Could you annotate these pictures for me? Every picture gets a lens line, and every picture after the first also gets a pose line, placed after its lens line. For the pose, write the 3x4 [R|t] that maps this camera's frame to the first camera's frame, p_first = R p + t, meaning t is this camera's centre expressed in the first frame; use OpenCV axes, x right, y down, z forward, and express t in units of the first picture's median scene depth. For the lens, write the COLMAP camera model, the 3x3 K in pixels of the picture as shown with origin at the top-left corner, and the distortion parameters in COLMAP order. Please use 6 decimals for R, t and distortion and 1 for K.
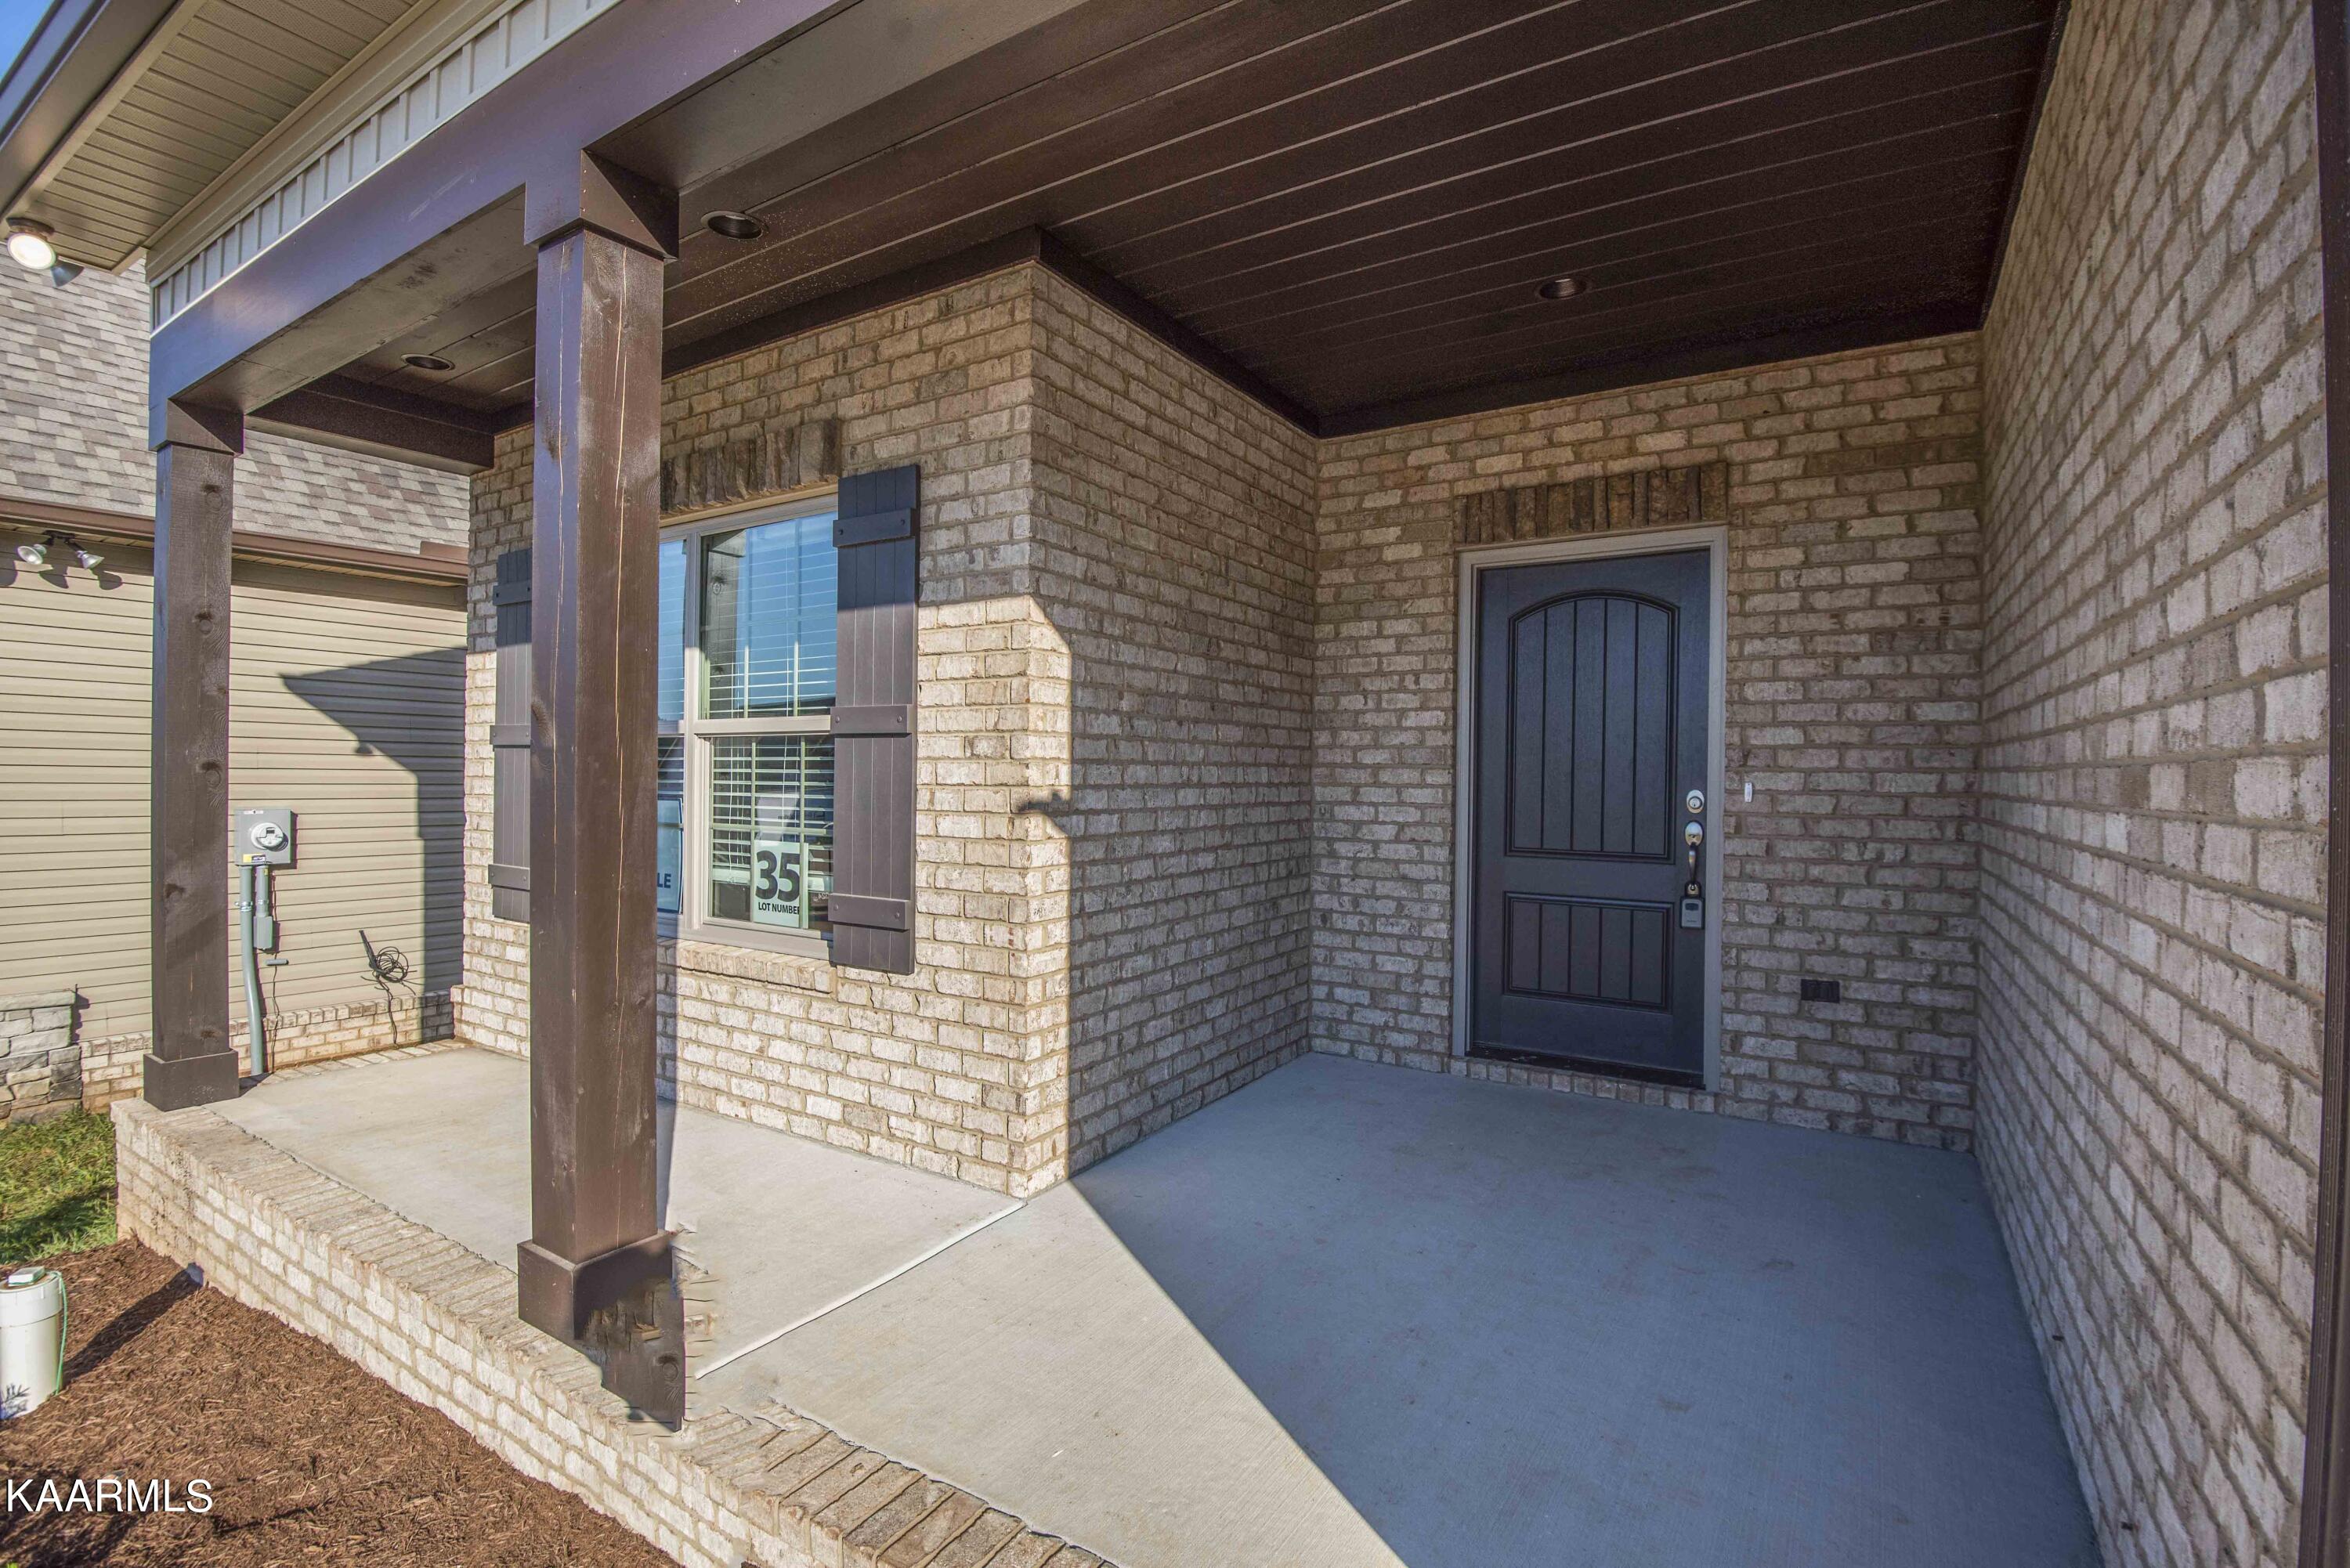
lens RADIAL K [[1072.1, 0, 1176.6], [0, 1072.1, 779.6], [0, 0, 1]] dist [-0.012964, -0.014941]
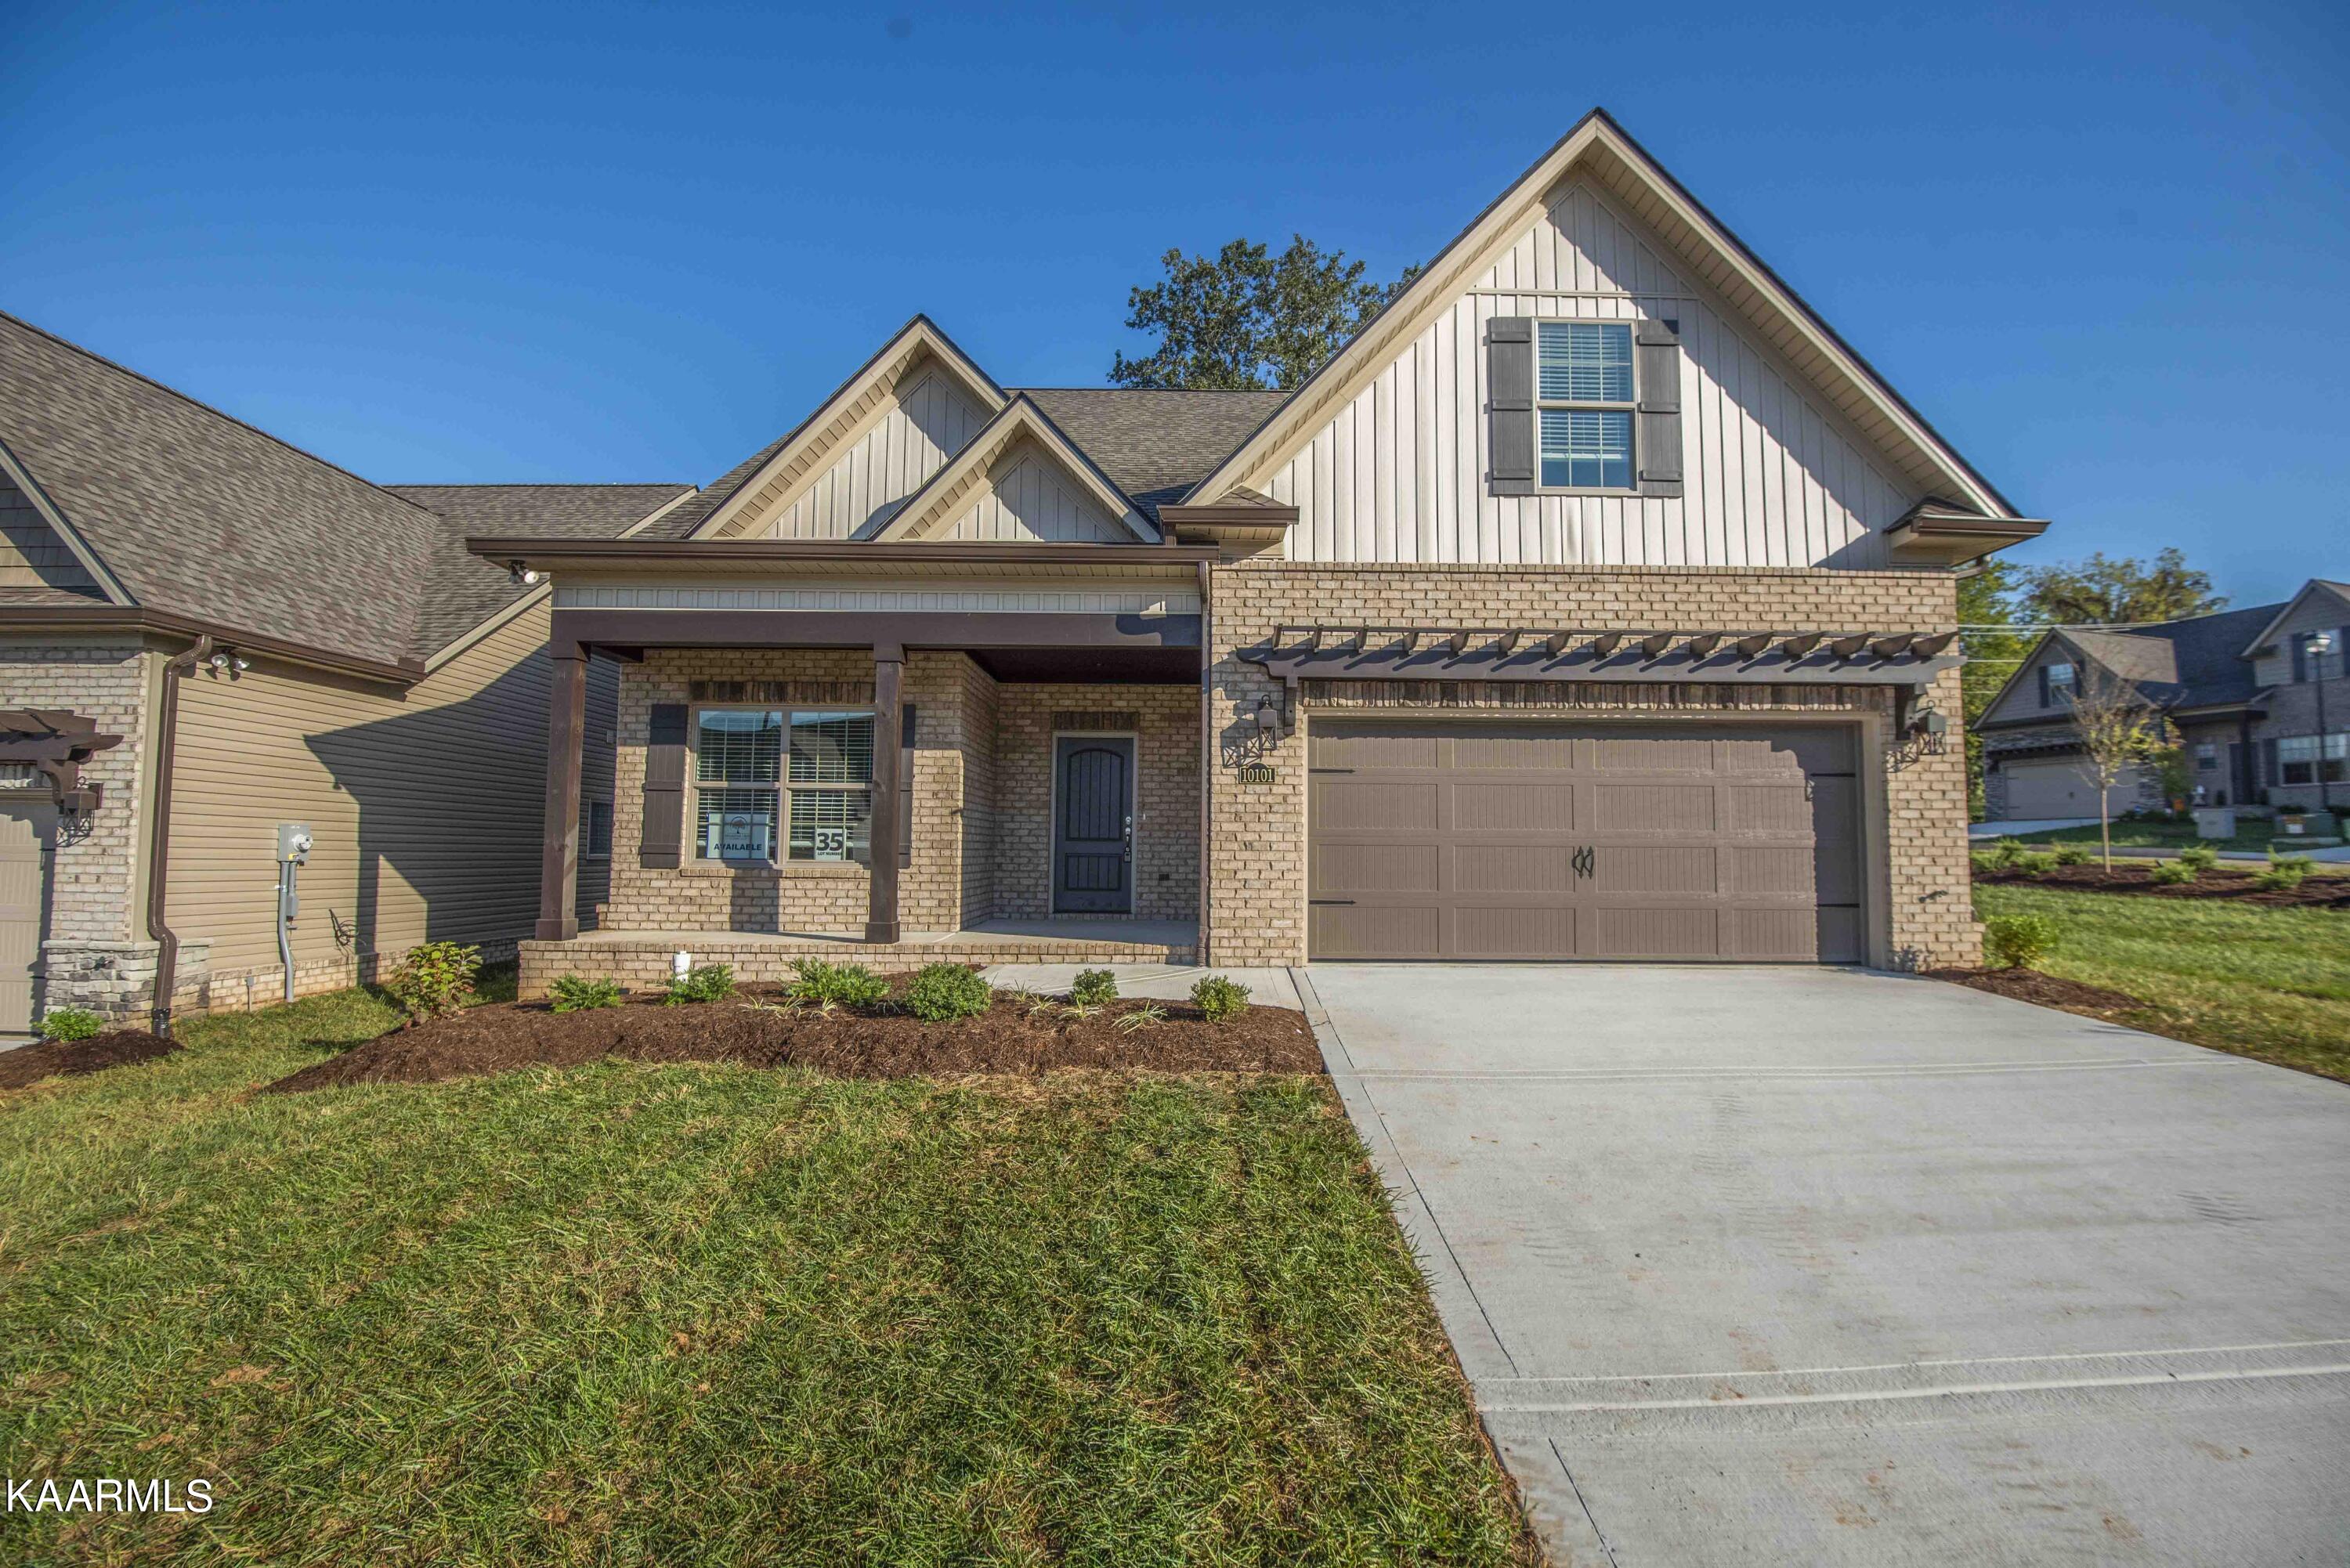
lens RADIAL K [[1072.1, 0, 1180.8], [0, 1072.1, 779.8], [0, 0, 1]] dist [-0.012964, -0.014941]
pose [[0.851072, 0.036418, 0.523785, -1.032821], [-0.001087, 0.997712, -0.067604, 0.115720], [-0.525048, 0.056966, 0.849164, -1.749179]]
